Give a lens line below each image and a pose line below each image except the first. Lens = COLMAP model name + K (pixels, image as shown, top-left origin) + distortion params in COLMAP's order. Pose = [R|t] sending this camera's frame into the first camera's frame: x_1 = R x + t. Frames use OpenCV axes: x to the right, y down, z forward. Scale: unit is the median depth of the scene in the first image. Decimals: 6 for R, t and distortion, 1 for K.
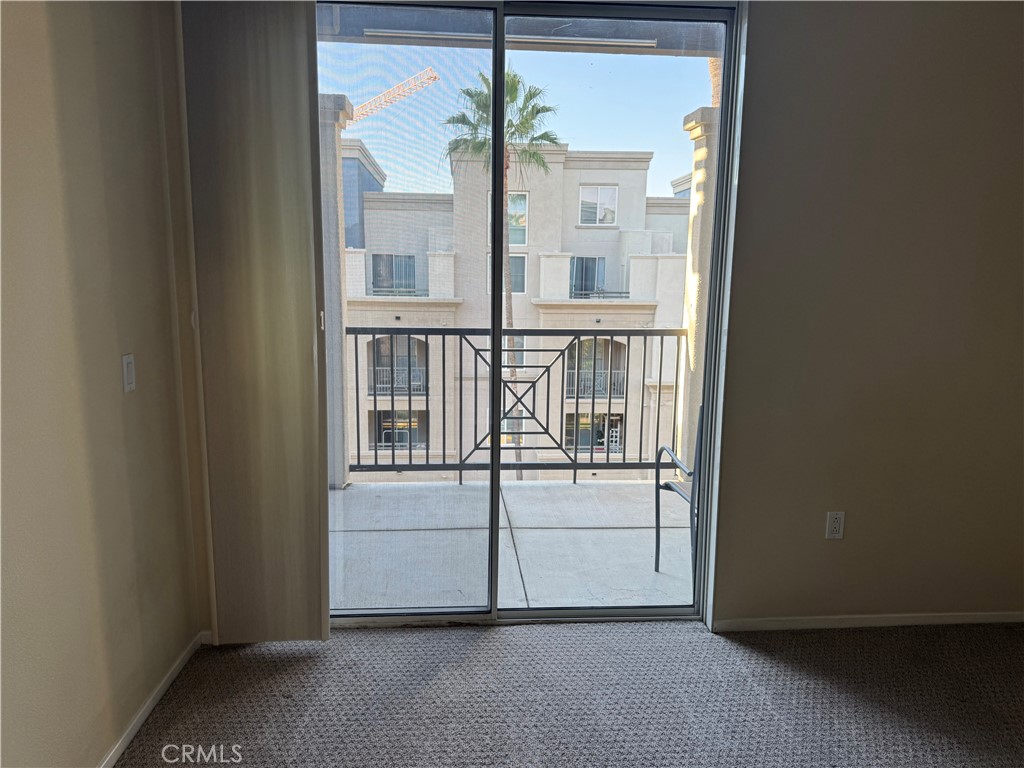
lens RADIAL K [[719.2, 0, 512.7], [0, 719.2, 387.7], [0, 0, 1]] dist [0.078840, -0.093798]
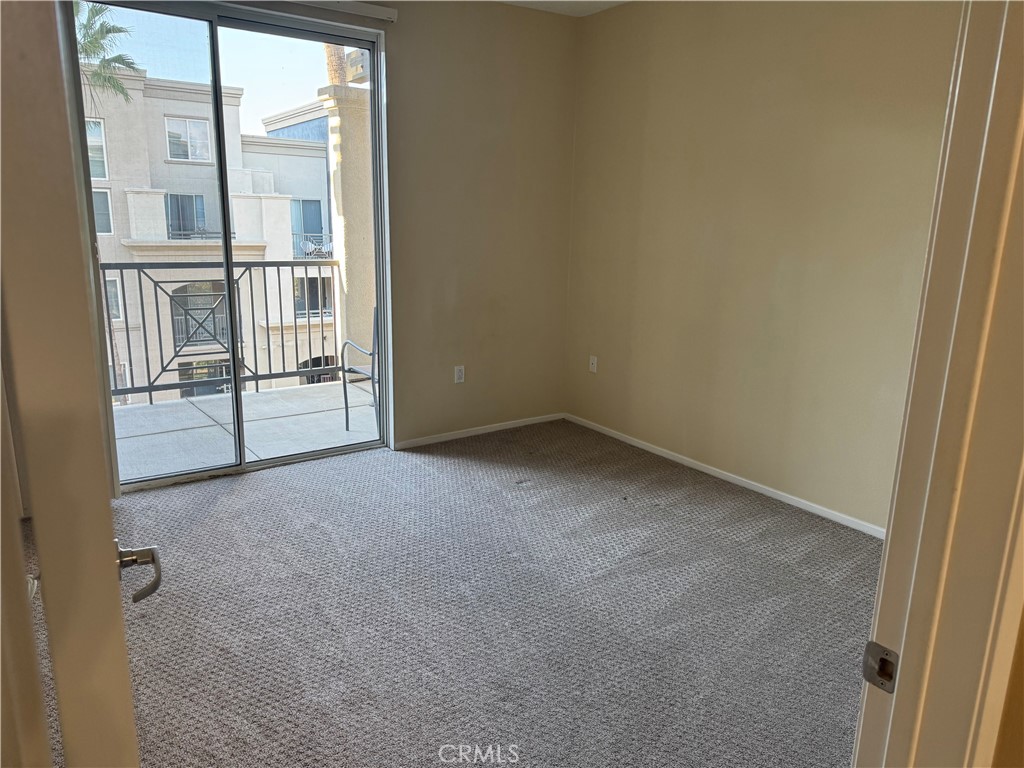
lens RADIAL K [[719.2, 0, 512.7], [0, 719.2, 387.7], [0, 0, 1]] dist [0.078840, -0.093798]
pose [[0.859205, -0.109595, 0.499755, -0.151435], [0.070475, 0.992829, 0.096560, 0.038351], [-0.506754, -0.047745, 0.860768, -0.259365]]
